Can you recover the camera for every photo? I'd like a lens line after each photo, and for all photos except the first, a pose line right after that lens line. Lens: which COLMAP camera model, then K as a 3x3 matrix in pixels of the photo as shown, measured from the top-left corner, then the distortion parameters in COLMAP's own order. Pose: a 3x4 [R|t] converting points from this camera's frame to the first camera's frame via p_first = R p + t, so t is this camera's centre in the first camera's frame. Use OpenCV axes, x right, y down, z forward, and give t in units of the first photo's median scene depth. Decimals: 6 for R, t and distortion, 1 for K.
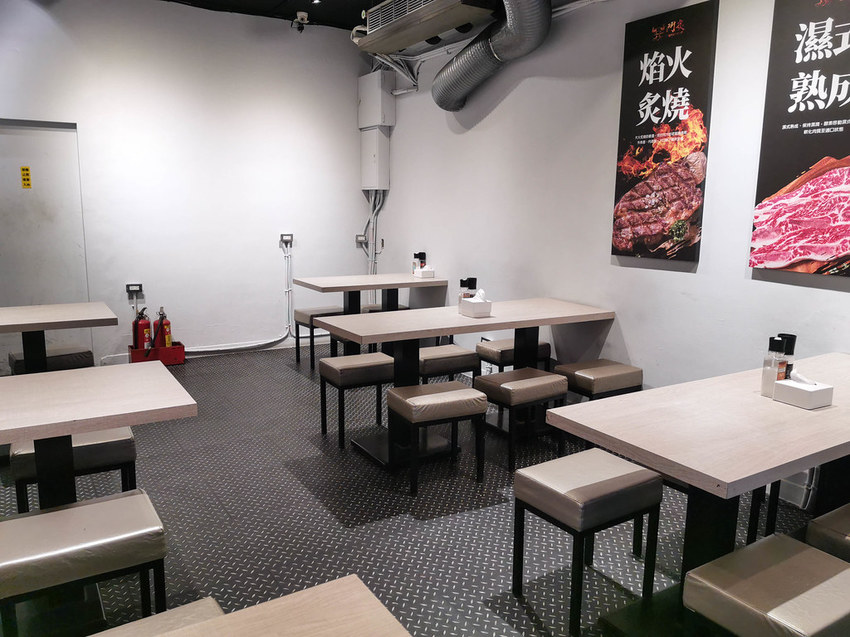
lens RADIAL K [[657.1, 0, 418.6], [0, 657.1, 318.7], [0, 0, 1]] dist [0.052394, -0.062408]
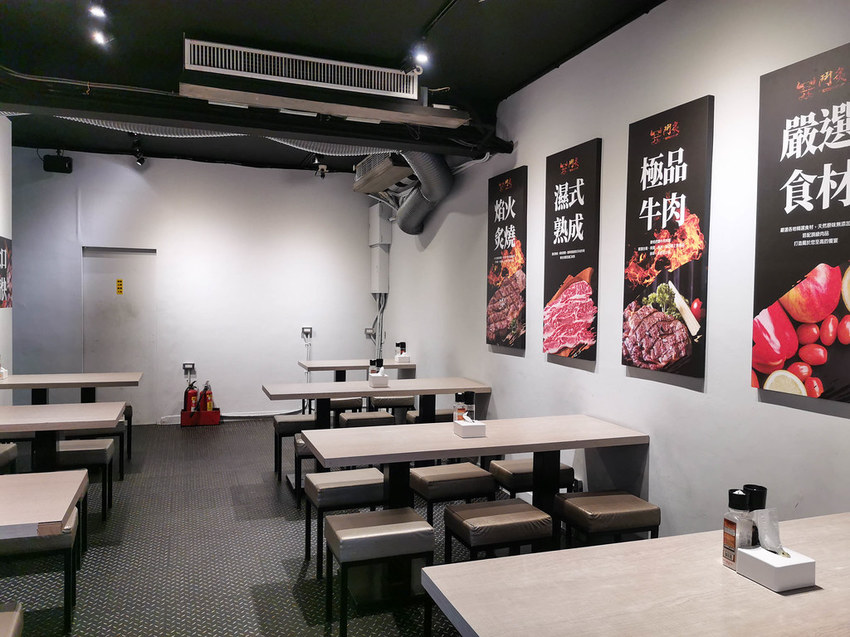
lens RADIAL K [[657.1, 0, 422.8], [0, 657.1, 318.1], [0, 0, 1]] dist [0.052394, -0.062408]
pose [[0.978470, 0.005700, -0.206308, 0.452291], [-0.035794, 0.989157, -0.142436, 0.045682], [0.203259, 0.146754, 0.968065, -0.318233]]
